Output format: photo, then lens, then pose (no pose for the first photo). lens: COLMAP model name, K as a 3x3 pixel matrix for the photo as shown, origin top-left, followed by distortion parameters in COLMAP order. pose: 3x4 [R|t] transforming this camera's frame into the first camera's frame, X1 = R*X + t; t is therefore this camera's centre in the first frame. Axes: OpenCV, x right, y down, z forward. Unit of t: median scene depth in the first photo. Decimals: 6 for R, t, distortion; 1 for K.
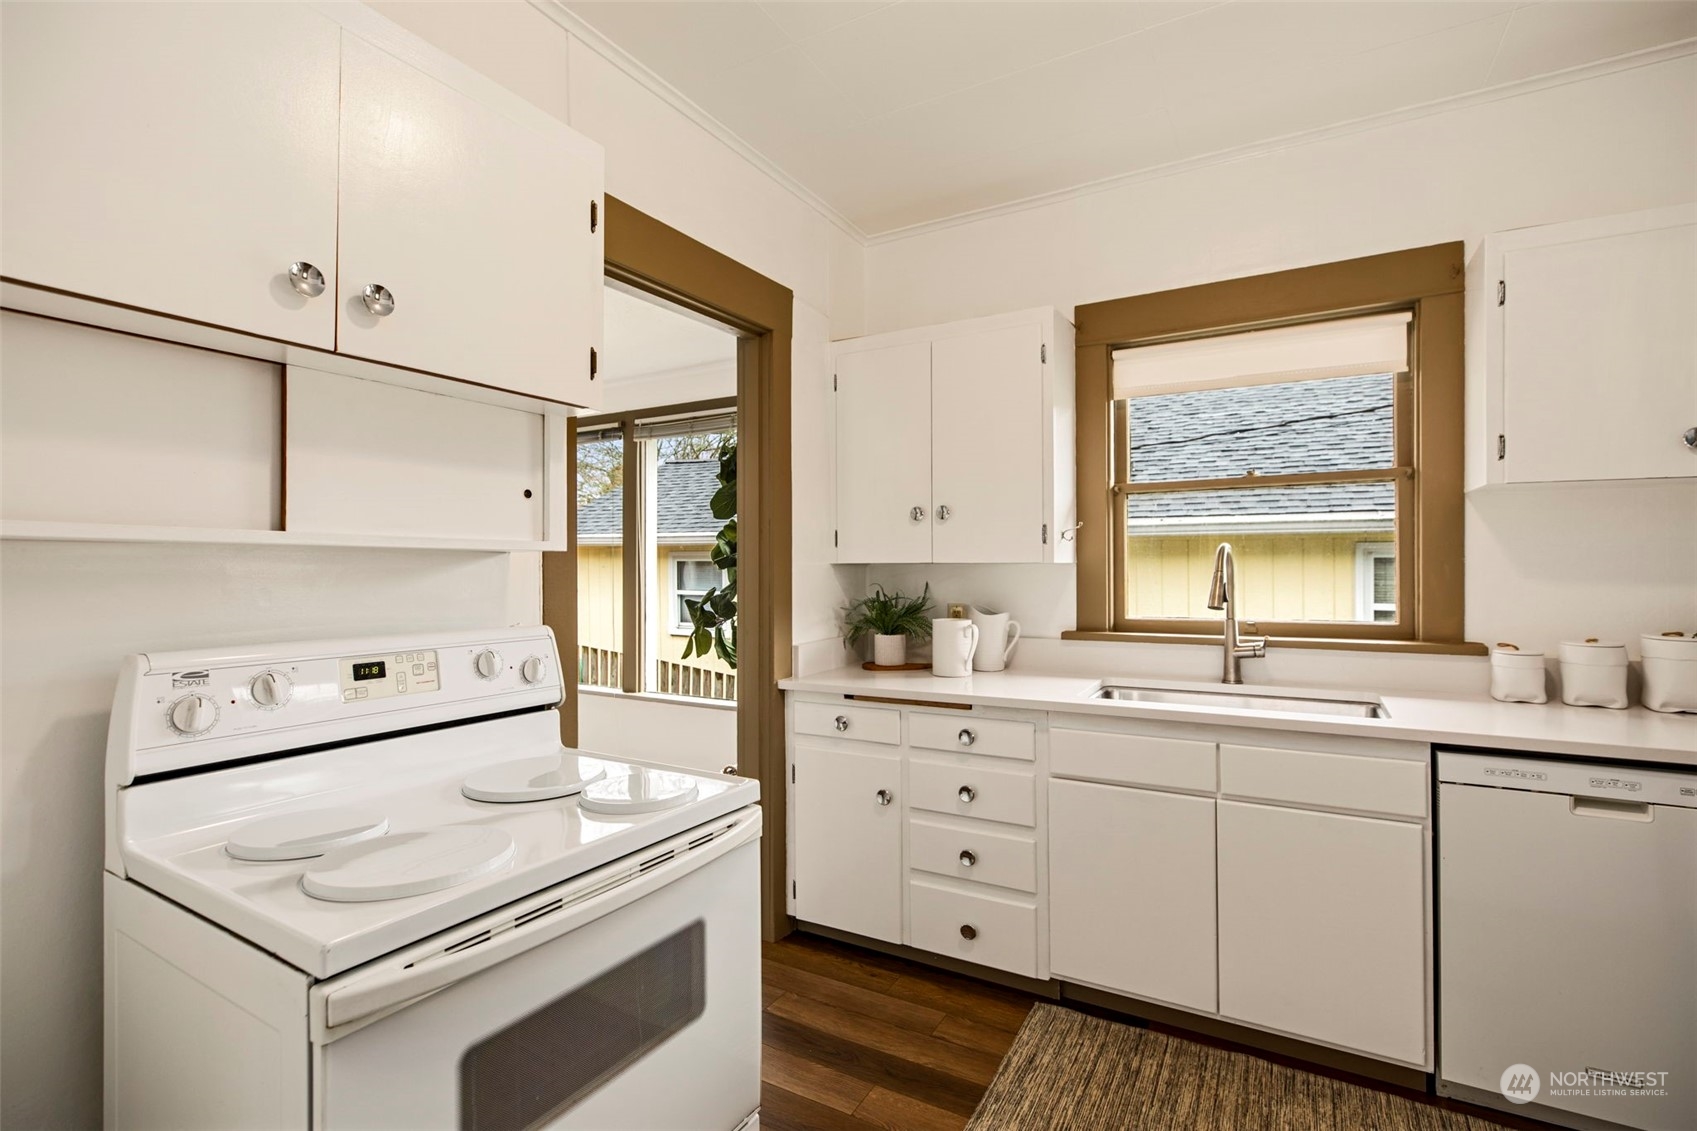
lens RADIAL K [[781.7, 0, 857.9], [0, 781.7, 564.6], [0, 0, 1]] dist [0.000045, 0.000534]
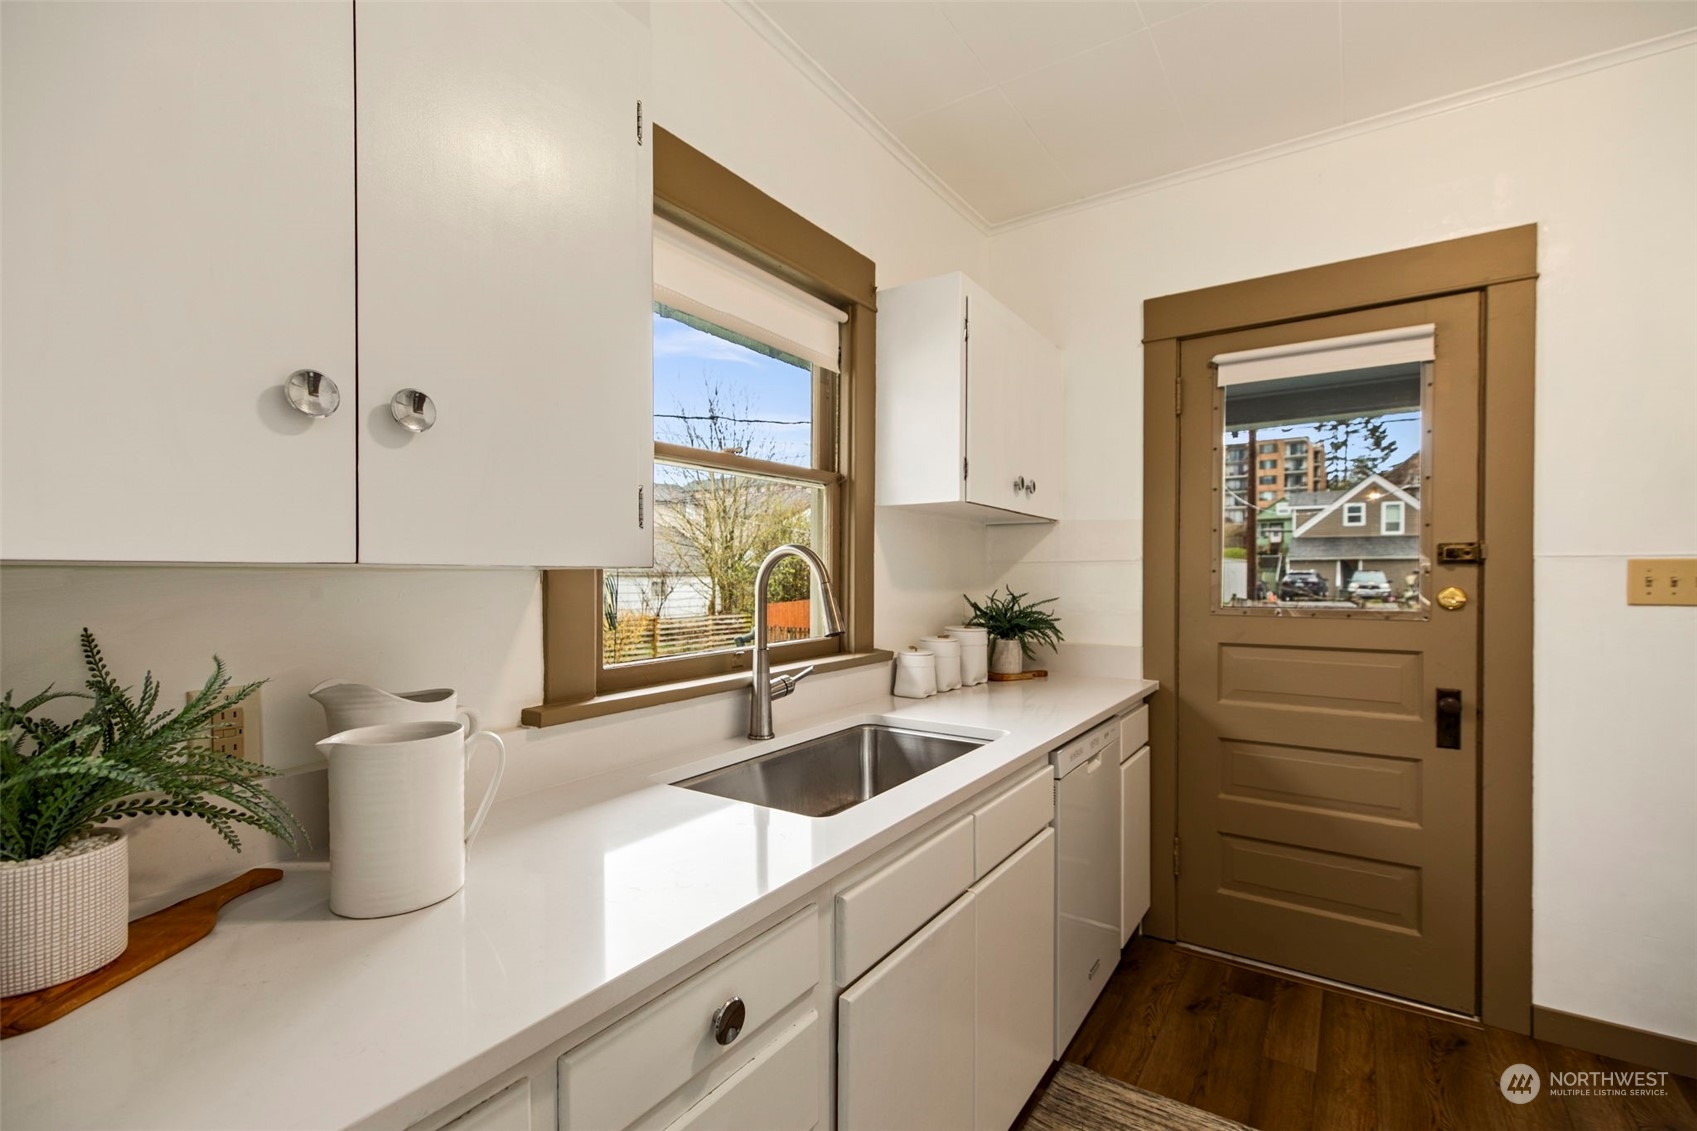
lens RADIAL K [[757.9, 0, 853.3], [0, 757.9, 568.3], [0, 0, 1]] dist [0.007102, 0.000594]
pose [[0.072483, 0.010671, 0.997313, -0.215117], [0.001374, 0.999941, -0.010799, 0.003551], [-0.997369, 0.002153, 0.072464, 0.879711]]
